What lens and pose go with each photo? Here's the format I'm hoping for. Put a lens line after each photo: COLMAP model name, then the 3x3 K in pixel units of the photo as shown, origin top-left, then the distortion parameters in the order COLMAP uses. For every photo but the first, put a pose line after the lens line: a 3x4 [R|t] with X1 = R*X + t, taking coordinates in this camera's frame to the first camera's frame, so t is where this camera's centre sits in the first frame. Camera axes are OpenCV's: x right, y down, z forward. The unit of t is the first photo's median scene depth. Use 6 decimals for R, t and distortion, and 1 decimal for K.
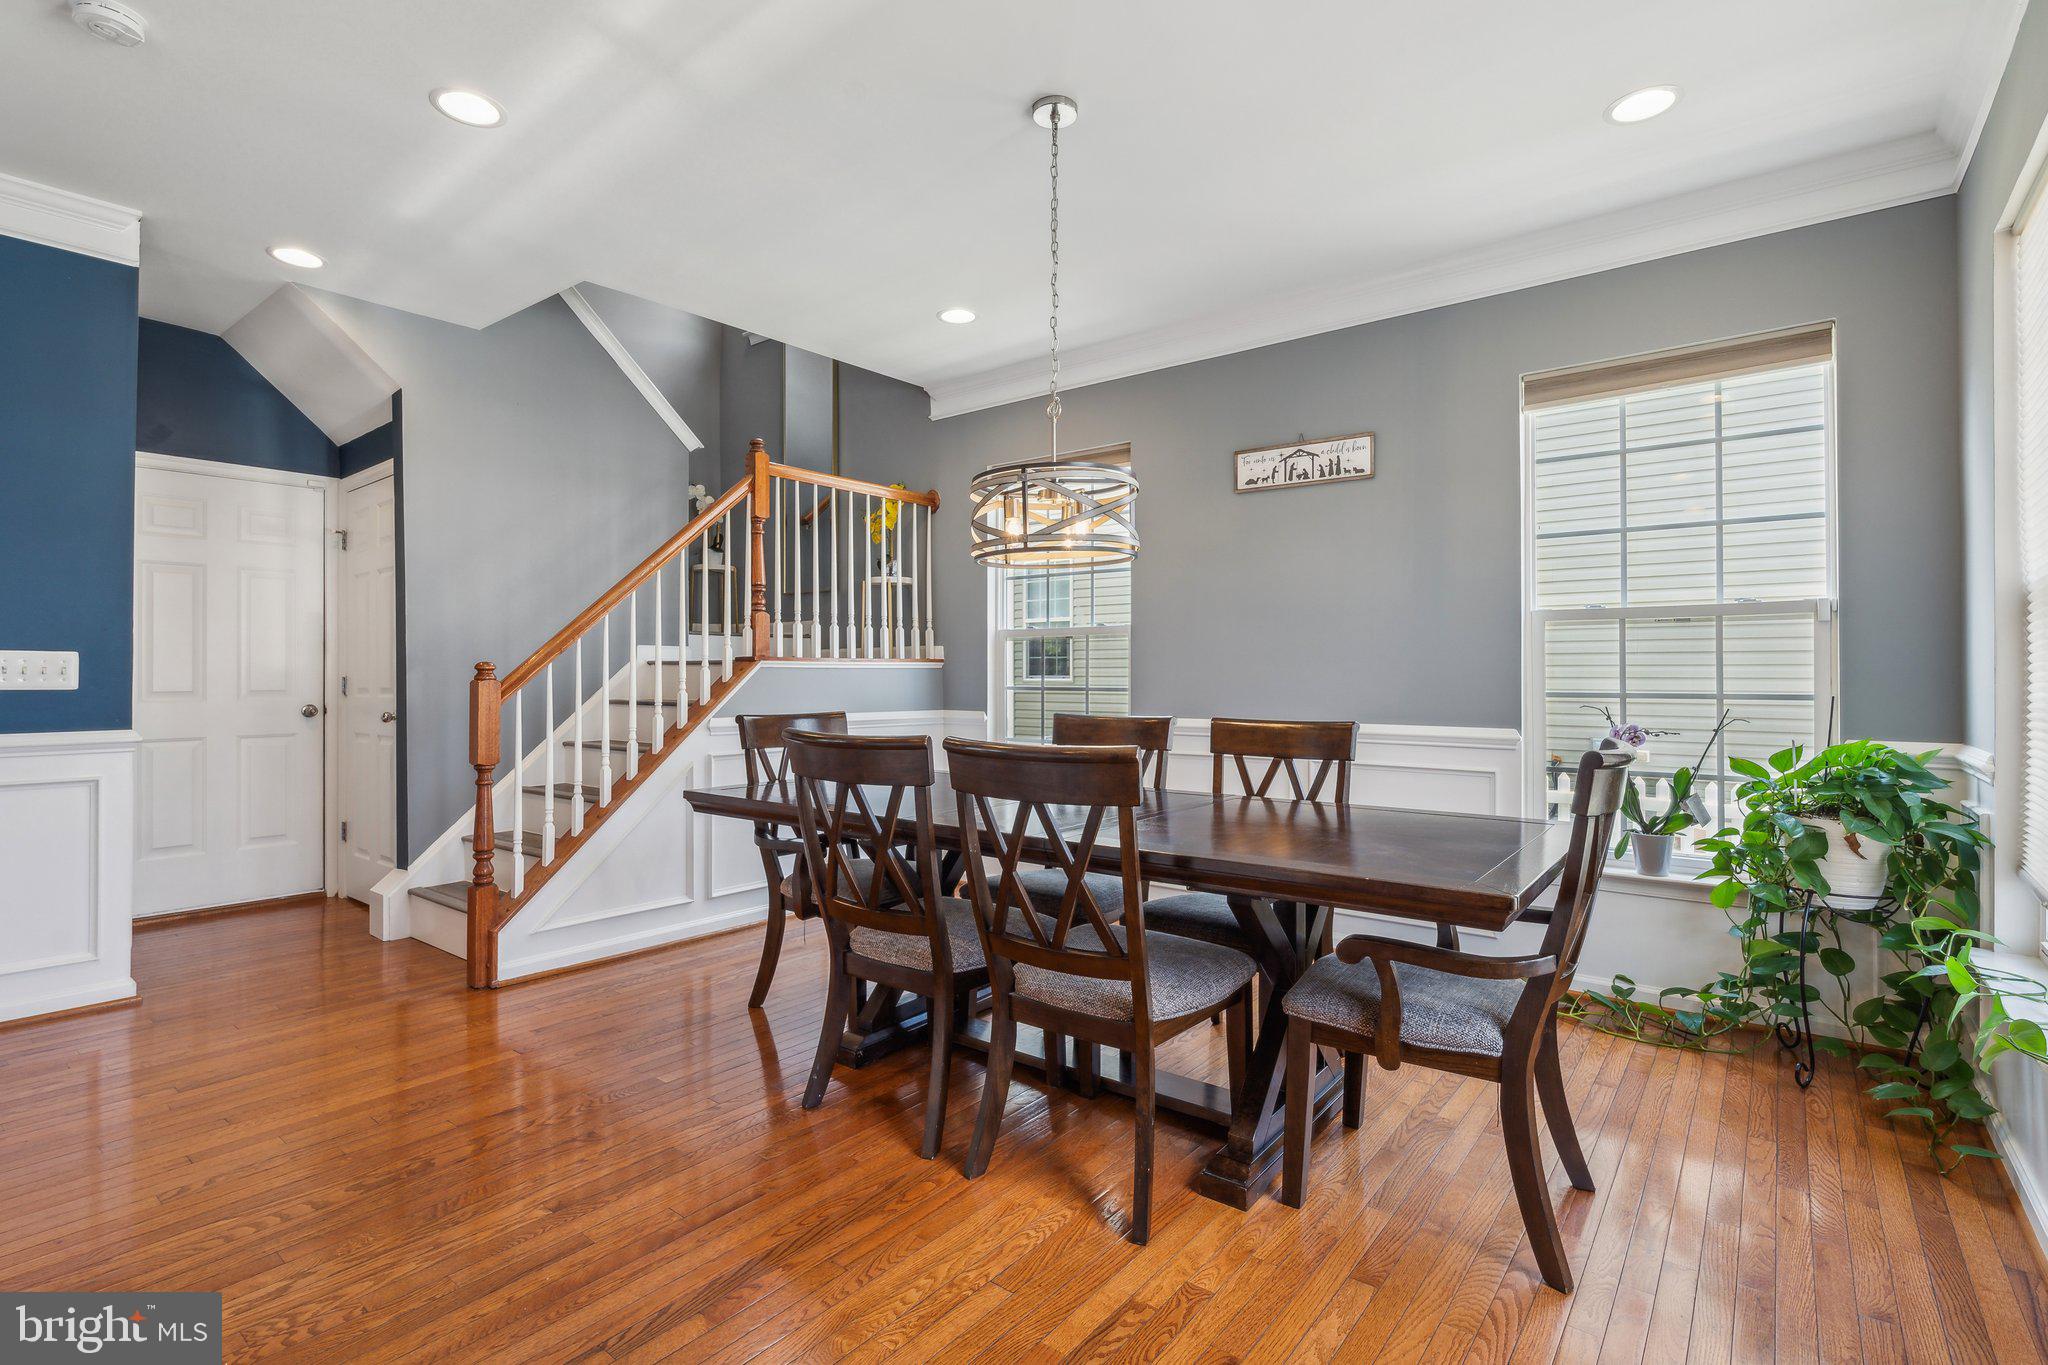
lens RADIAL K [[936.0, 0, 1024.0], [0, 936.0, 682.5], [0, 0, 1]] dist [-0.072034, -0.000046]
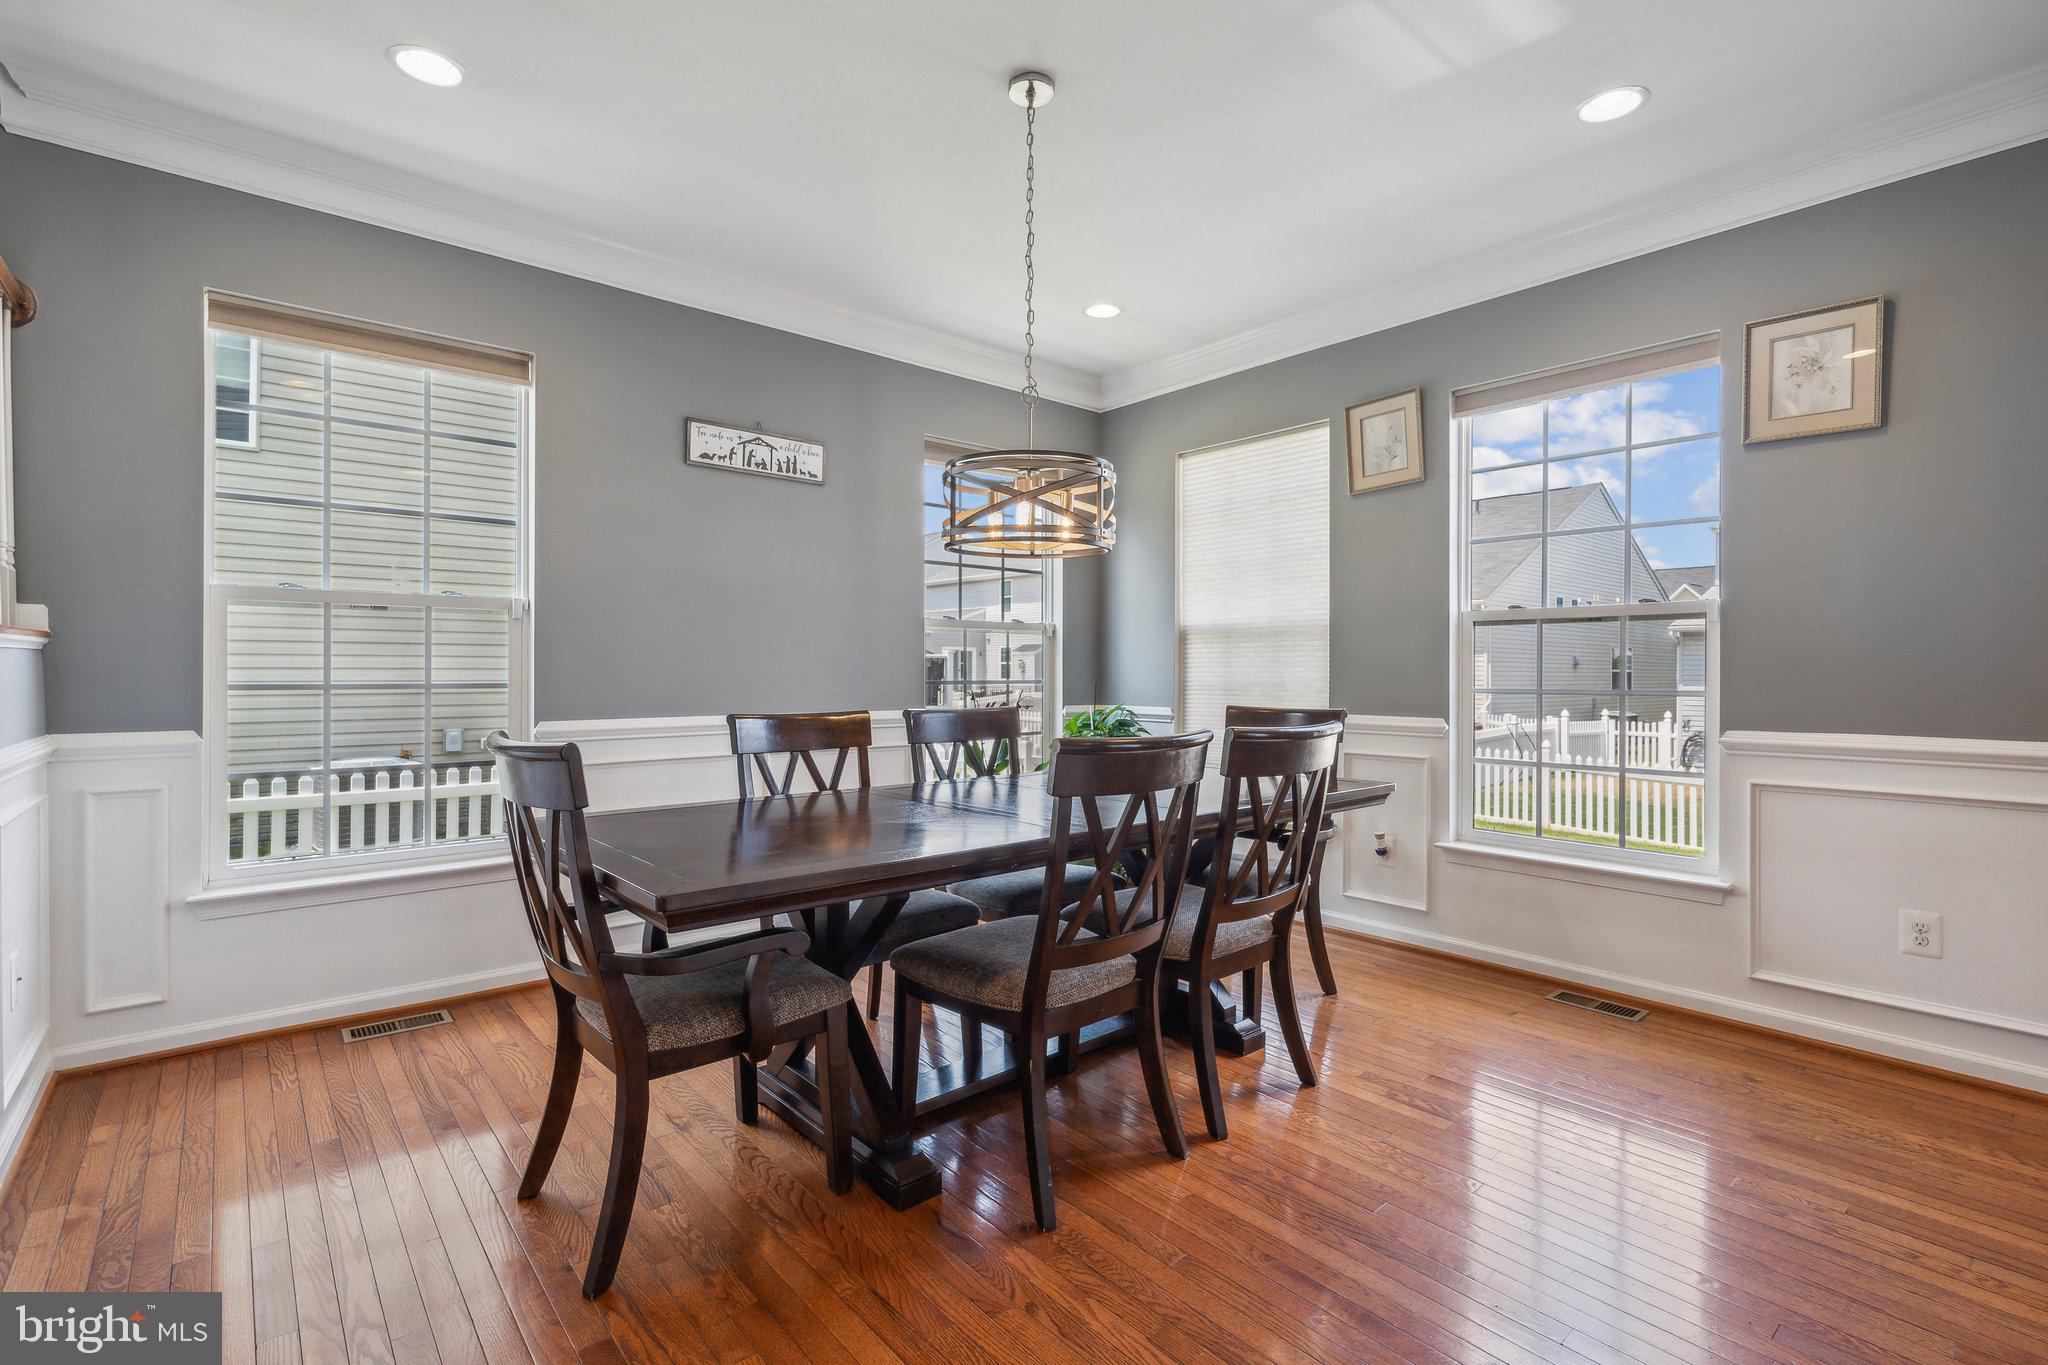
lens RADIAL K [[940.8, 0, 1025.0], [0, 940.8, 670.2], [0, 0, 1]] dist [0.000587, 0.000023]
pose [[0.184746, -0.001391, 0.982785, -0.644395], [0.003159, 0.999995, 0.000821, -0.006011], [-0.982781, 0.002953, 0.184749, 0.555299]]
